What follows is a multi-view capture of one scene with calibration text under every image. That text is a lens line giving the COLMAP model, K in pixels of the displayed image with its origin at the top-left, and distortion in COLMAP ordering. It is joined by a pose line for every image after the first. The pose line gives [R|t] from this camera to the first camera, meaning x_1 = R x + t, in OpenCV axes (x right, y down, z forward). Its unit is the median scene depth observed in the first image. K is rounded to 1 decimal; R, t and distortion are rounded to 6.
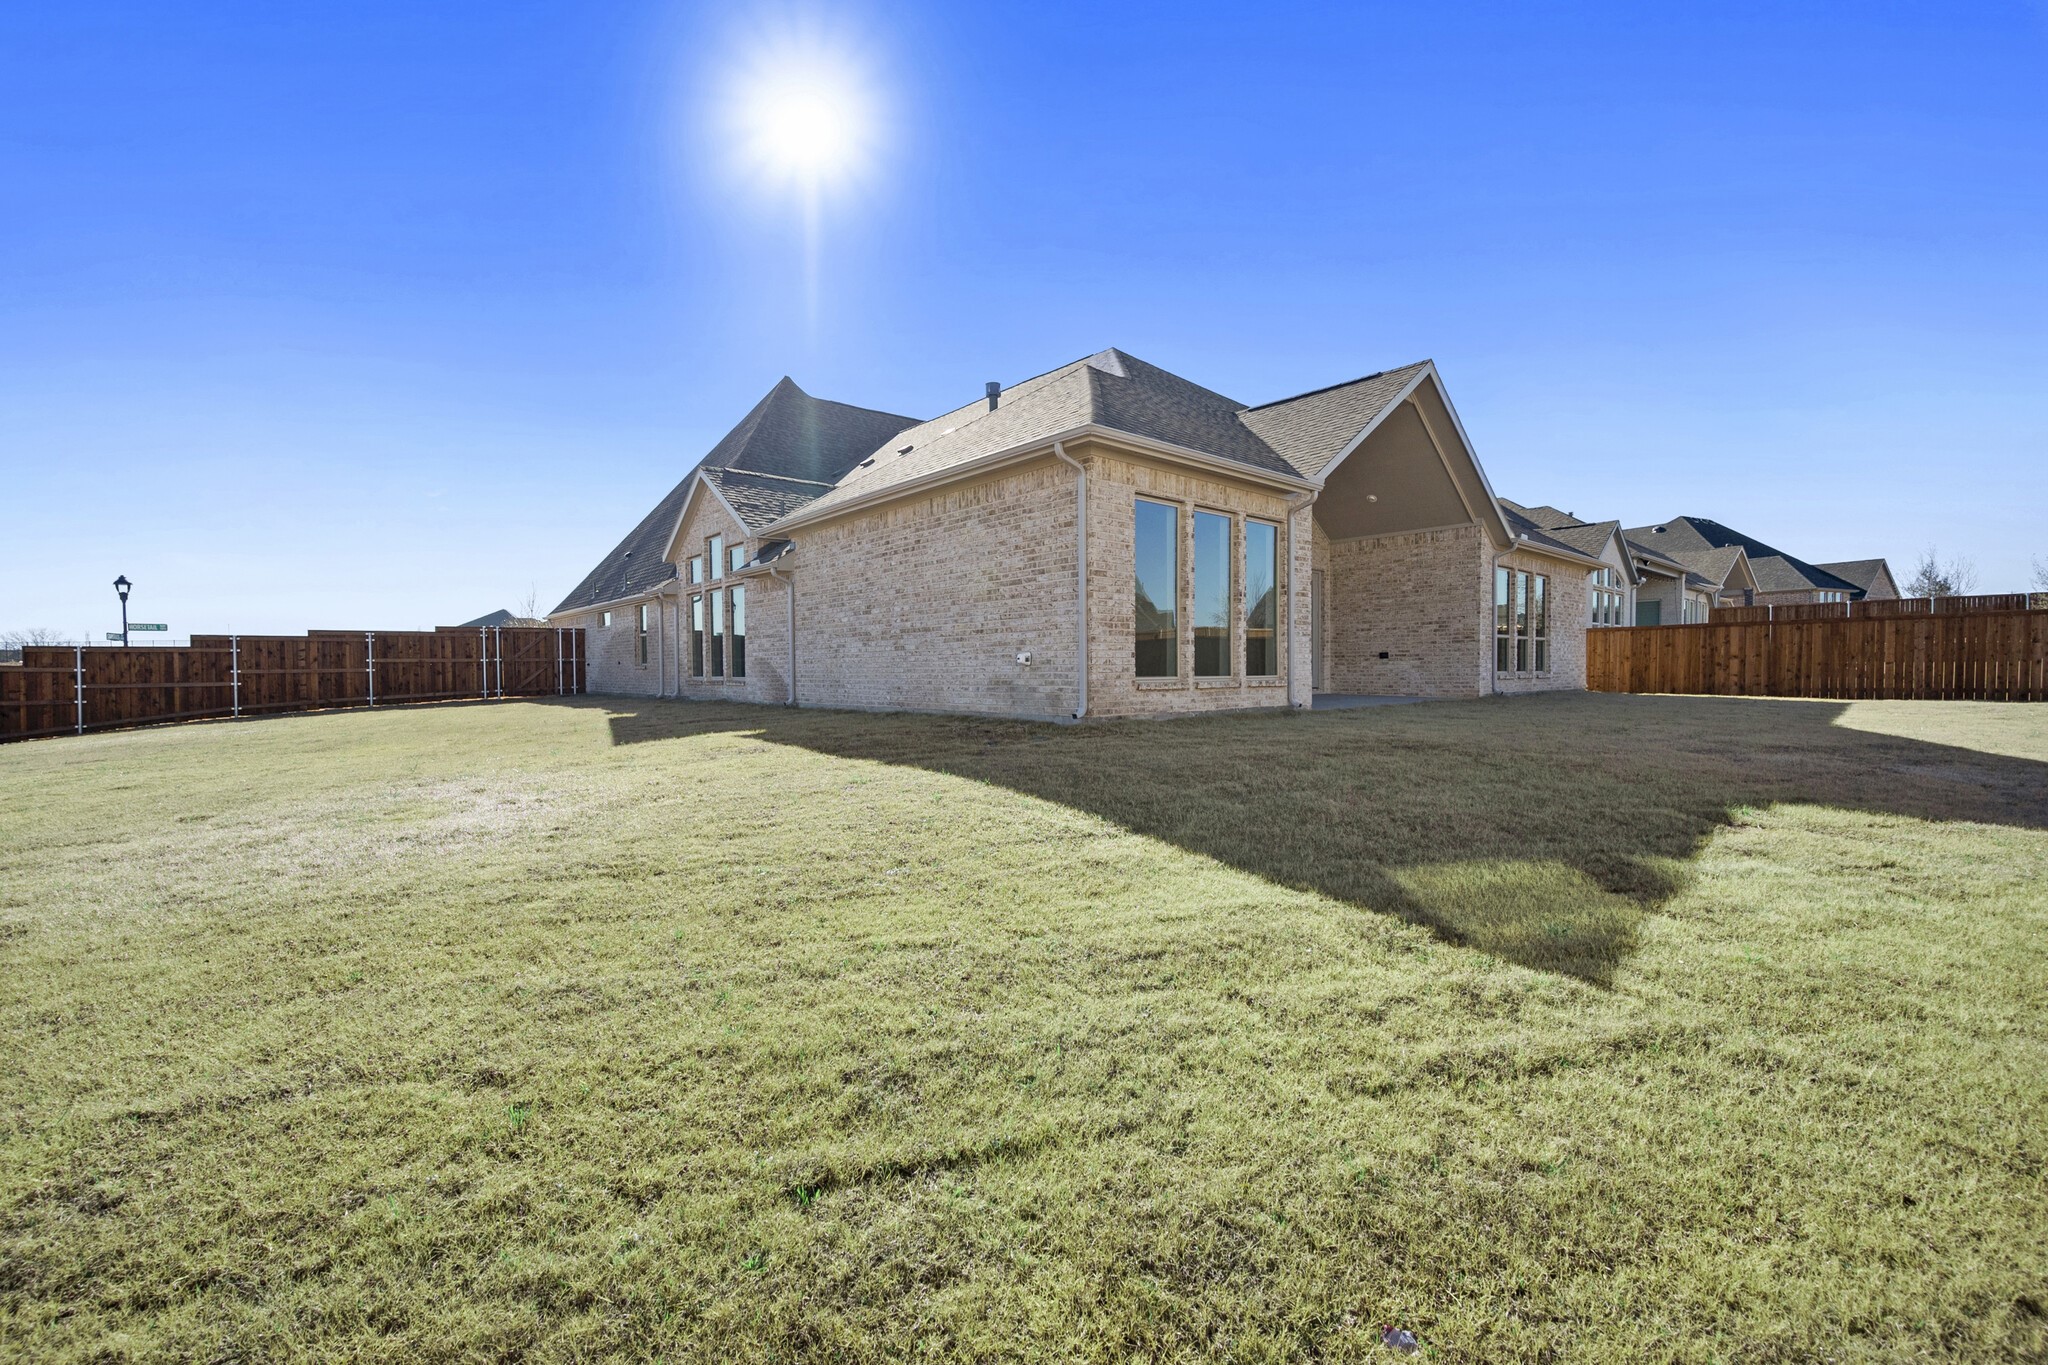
lens RADIAL K [[849.9, 0, 1024.0], [0, 849.9, 682.5], [0, 0, 1]] dist [-0.013898, -0.000012]
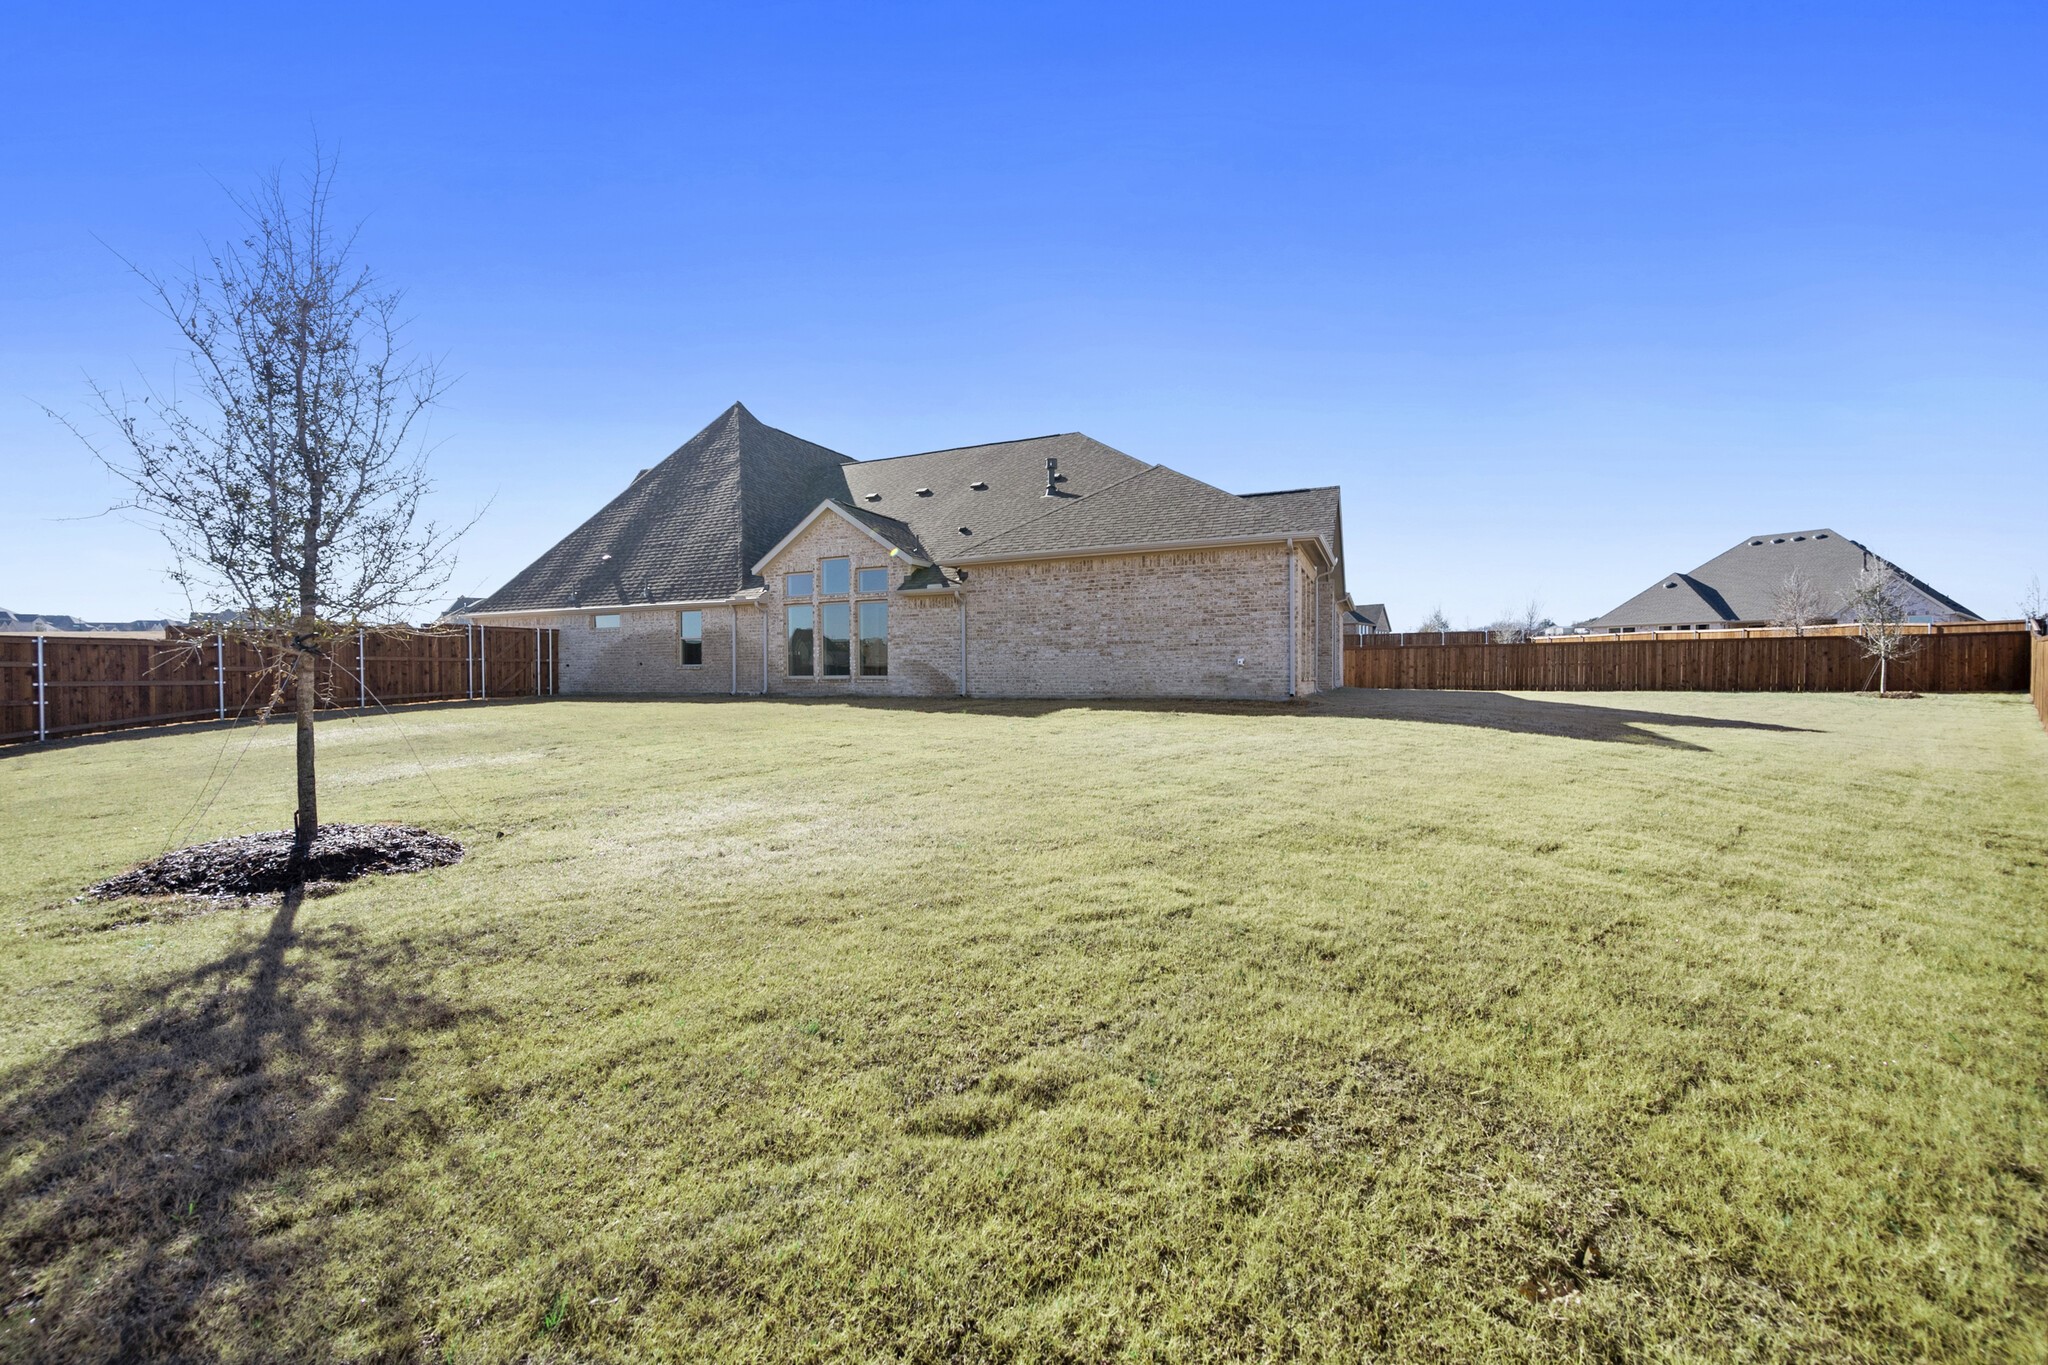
lens RADIAL K [[815.5, 0, 1021.6], [0, 815.5, 675.0], [0, 0, 1]] dist [-0.000169, -0.000057]
pose [[0.908605, 0.004602, 0.417631, -0.549802], [0.003653, 0.999813, -0.018966, 0.013664], [-0.417640, 0.018758, 0.908419, -0.137943]]
